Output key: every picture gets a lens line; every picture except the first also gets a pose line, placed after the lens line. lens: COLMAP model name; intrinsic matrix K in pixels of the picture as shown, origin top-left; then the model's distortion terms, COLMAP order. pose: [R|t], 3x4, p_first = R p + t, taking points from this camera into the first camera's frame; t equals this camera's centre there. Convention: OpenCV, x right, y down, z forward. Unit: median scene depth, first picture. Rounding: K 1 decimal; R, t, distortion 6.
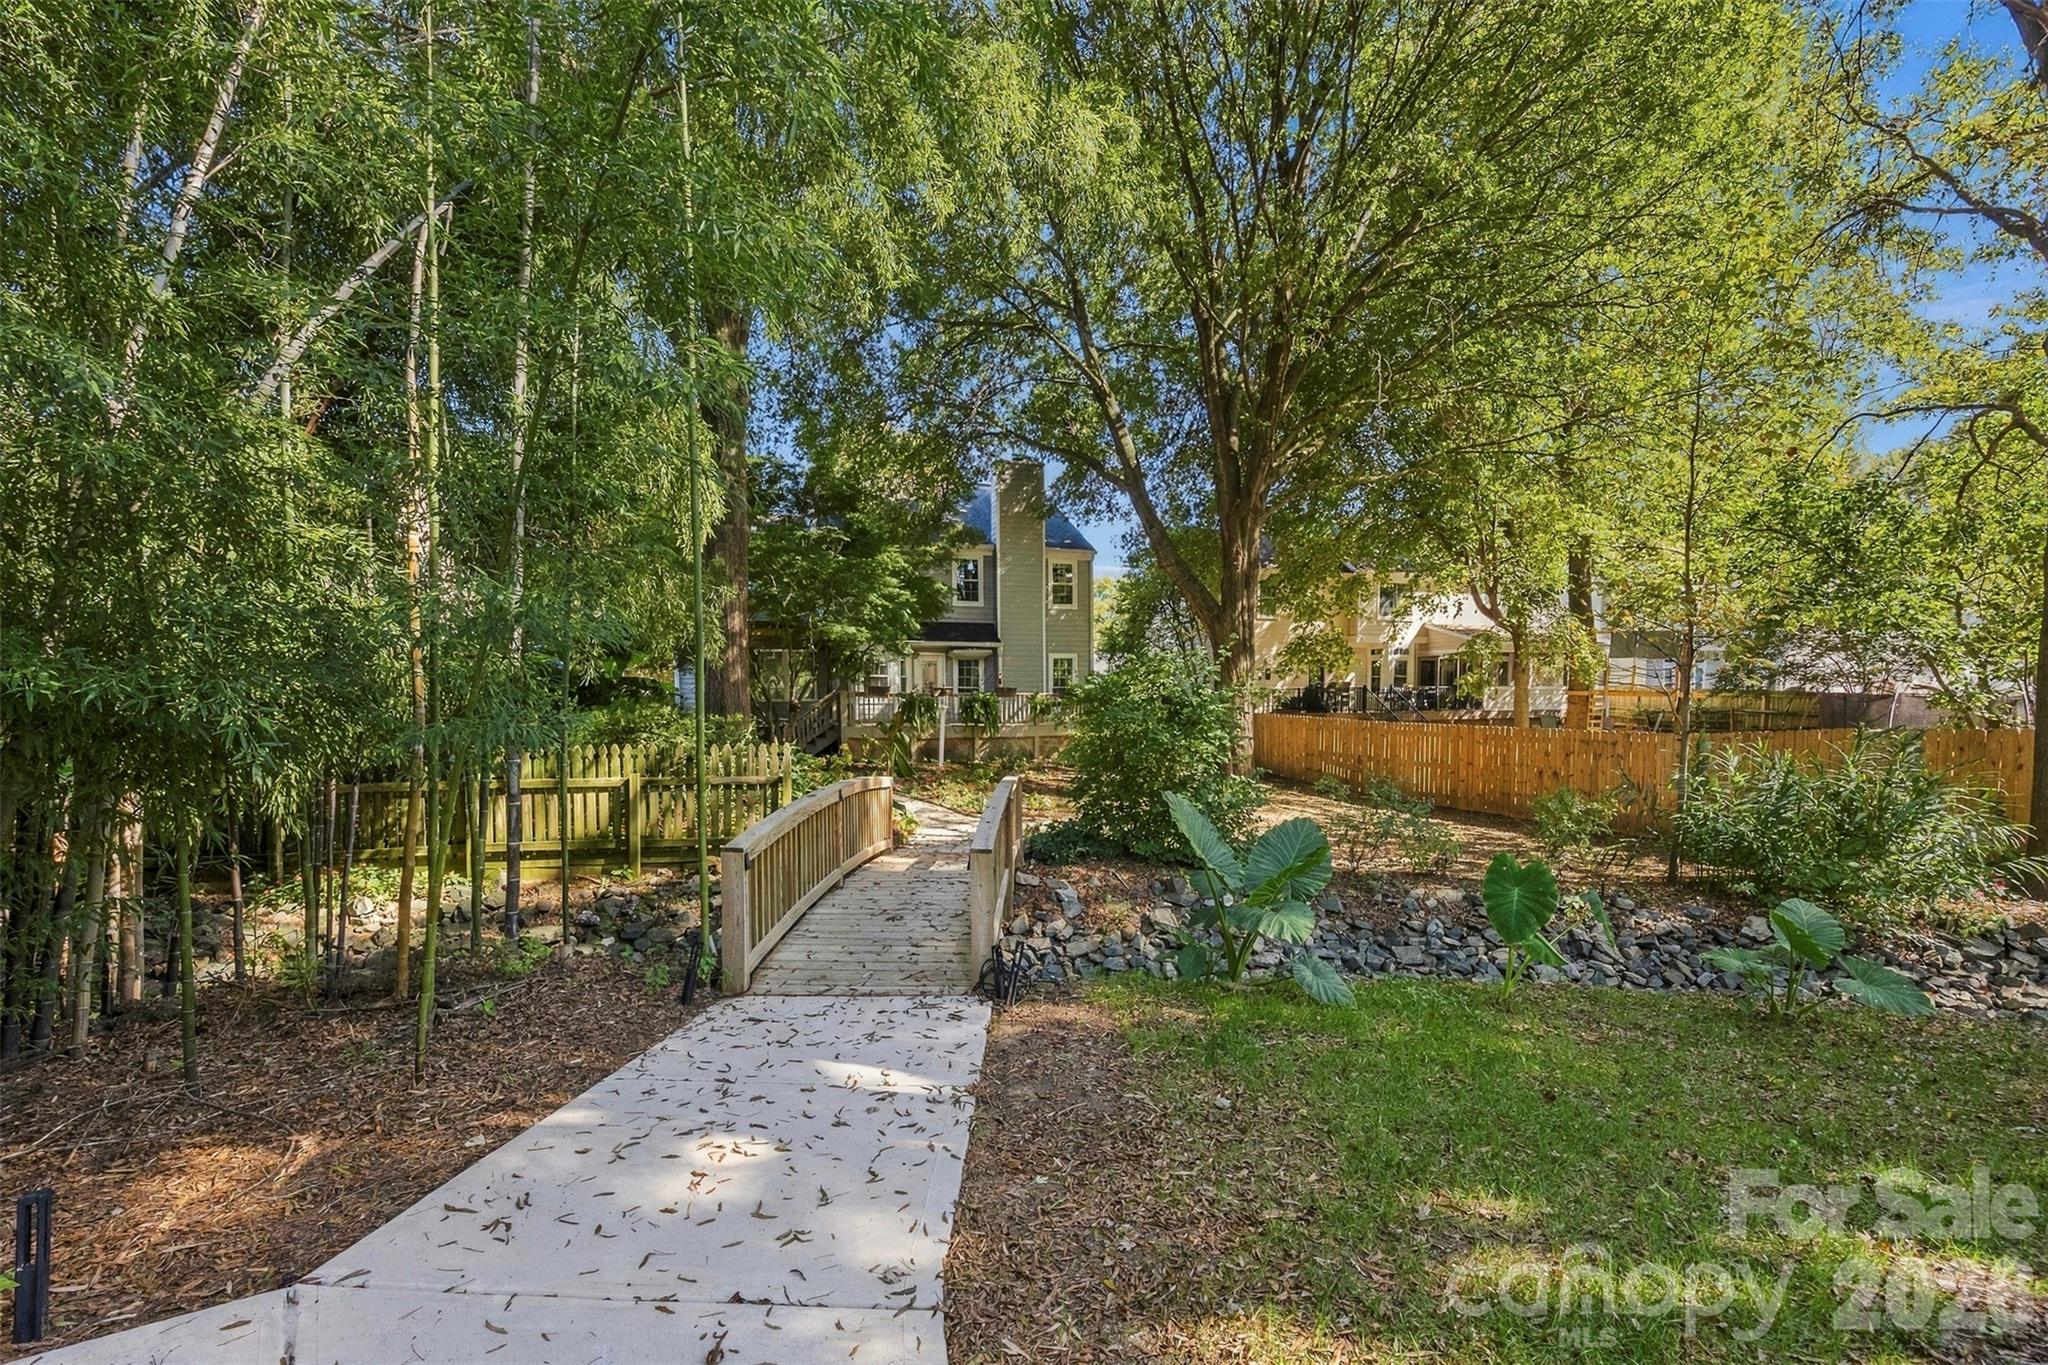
lens RADIAL K [[802.6, 0, 1022.1], [0, 802.6, 690.3], [0, 0, 1]] dist [0.001700, -0.000033]
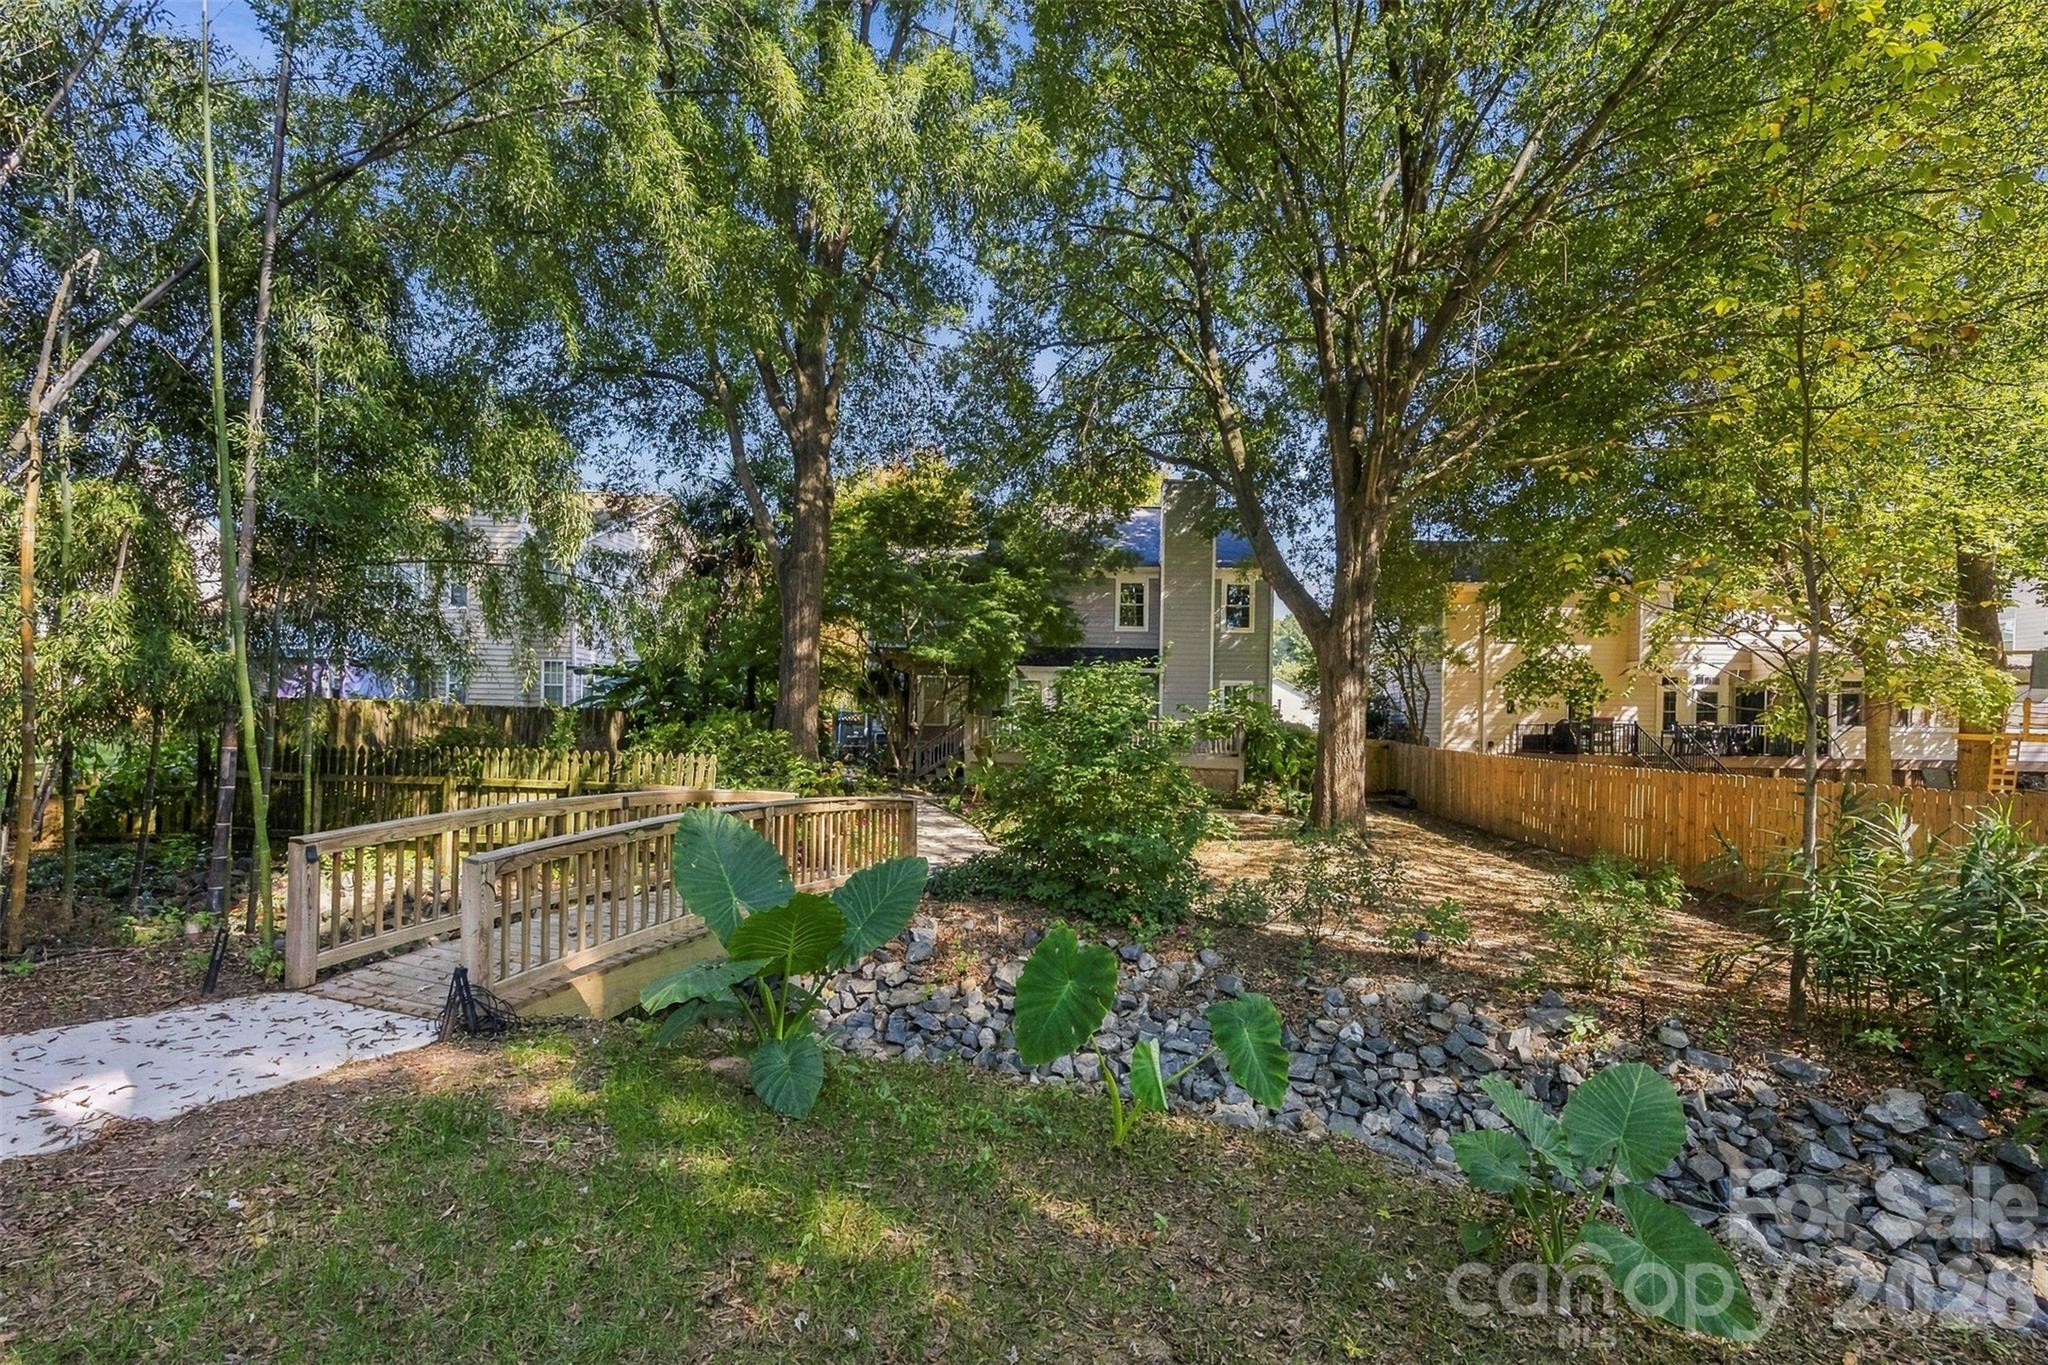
lens RADIAL K [[802.6, 0, 1024.5], [0, 802.6, 675.5], [0, 0, 1]] dist [0.001700, -0.000033]
pose [[0.945227, 0.000799, -0.326412, 0.128274], [-0.019577, 0.998336, -0.054248, 0.003434], [0.325825, 0.057667, 0.943670, 0.050296]]
